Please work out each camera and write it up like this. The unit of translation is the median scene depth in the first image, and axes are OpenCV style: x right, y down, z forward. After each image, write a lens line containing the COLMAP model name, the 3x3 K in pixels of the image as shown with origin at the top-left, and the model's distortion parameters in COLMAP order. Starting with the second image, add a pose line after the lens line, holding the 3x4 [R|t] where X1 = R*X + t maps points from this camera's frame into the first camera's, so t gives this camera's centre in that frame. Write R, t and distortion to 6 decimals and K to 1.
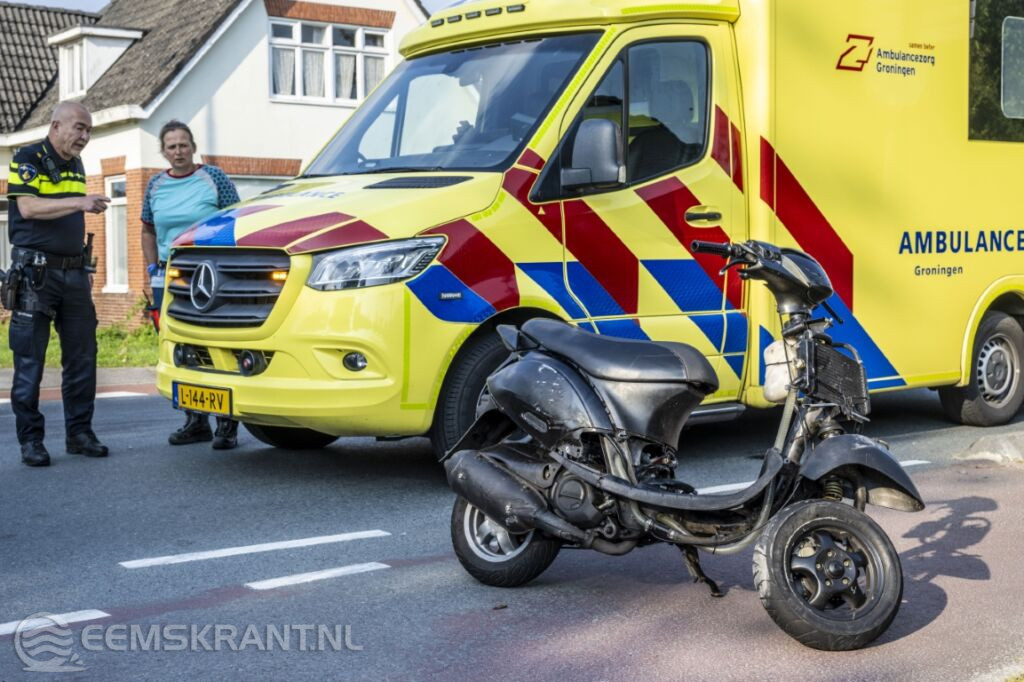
lens RADIAL K [[1540.8, 0, 508.9], [0, 1540.8, 344.0], [0, 0, 1]] dist [0.037890, 0.000000]
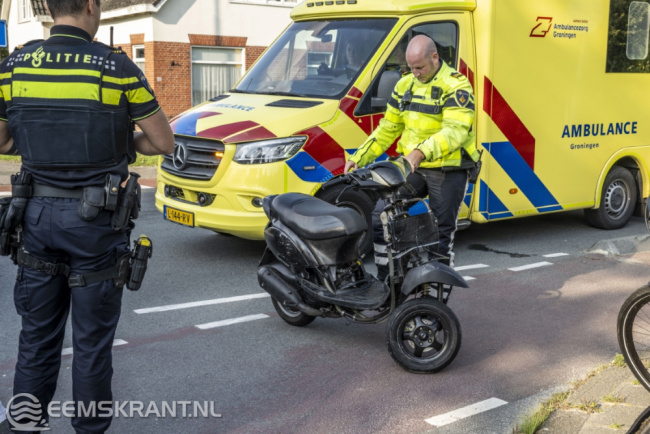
lens RADIAL K [[917.8, 0, 357.6], [0, 917.8, 233.1], [0, 0, 1]] dist [0.050947, 0.000000]
pose [[0.999527, 0.025615, -0.017043, 0.035787], [-0.023672, 0.994105, 0.105802, -0.060677], [0.019652, -0.105349, 0.994241, -0.106489]]
